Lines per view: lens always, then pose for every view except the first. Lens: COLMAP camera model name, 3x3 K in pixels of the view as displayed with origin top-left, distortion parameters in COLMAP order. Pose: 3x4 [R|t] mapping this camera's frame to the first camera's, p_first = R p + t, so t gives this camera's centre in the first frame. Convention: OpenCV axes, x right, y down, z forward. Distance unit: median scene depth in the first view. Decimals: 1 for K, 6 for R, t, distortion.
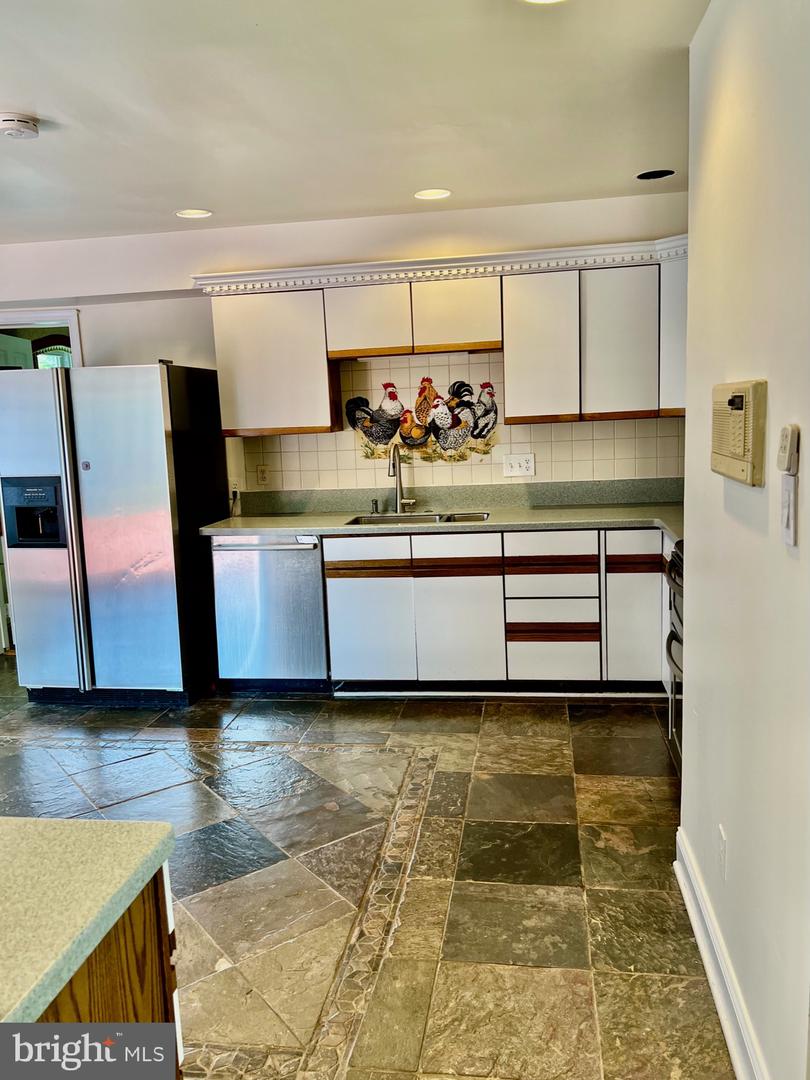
lens RADIAL K [[860.9, 0, 405.0], [0, 860.9, 540.0], [0, 0, 1]] dist [0.006913, 0.002055]
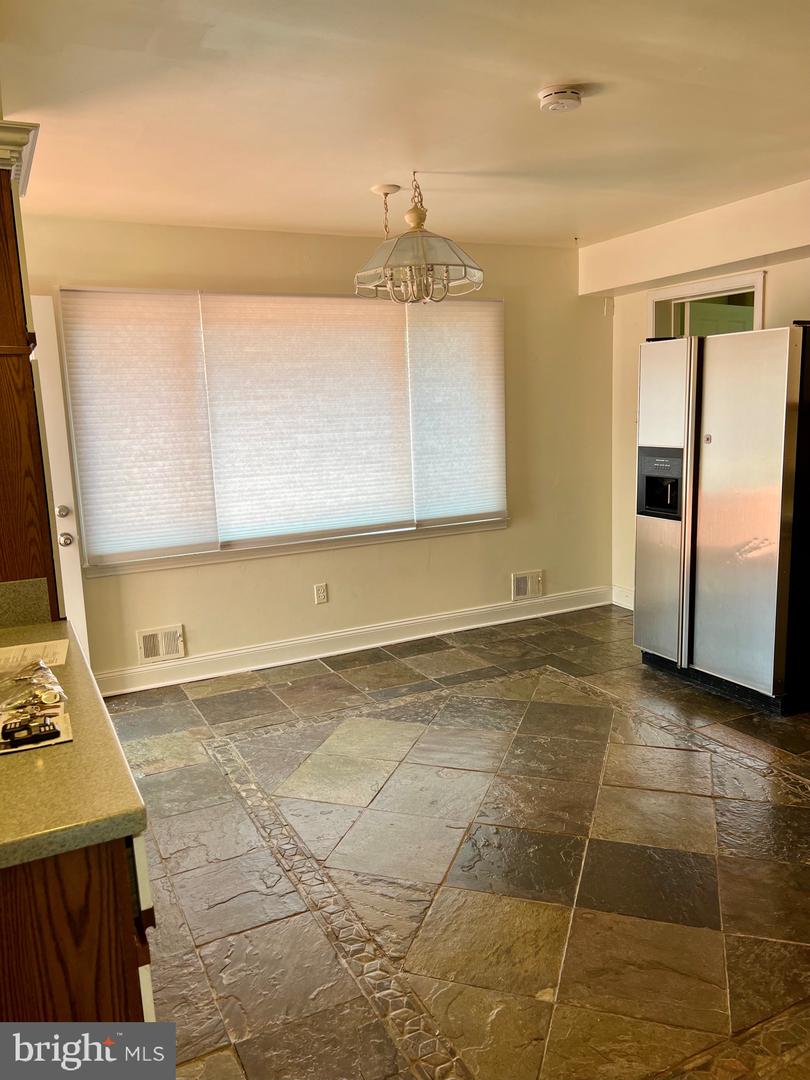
lens RADIAL K [[813.9, 0, 405.0], [0, 813.9, 540.0], [0, 0, 1]] dist [0.031435, -0.049732]
pose [[0.573177, 0.147726, -0.806006, 0.184930], [-0.107838, 0.988659, 0.104516, -0.033605], [0.812305, 0.027012, 0.582607, 0.200558]]
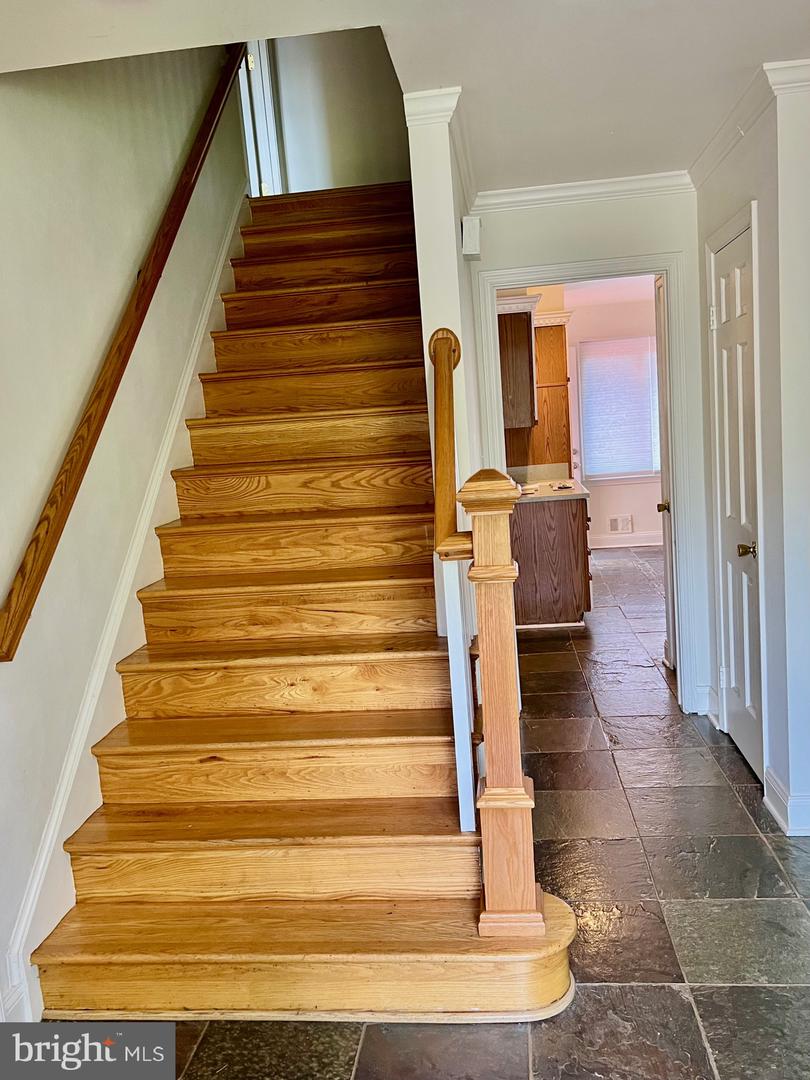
lens RADIAL K [[813.9, 0, 405.0], [0, 813.9, 540.0], [0, 0, 1]] dist [0.031435, -0.049732]
pose [[0.014398, 0.178918, -0.983759, 1.191358], [-0.071439, 0.981530, 0.177468, -0.036029], [0.997341, 0.067724, 0.026914, -0.023846]]
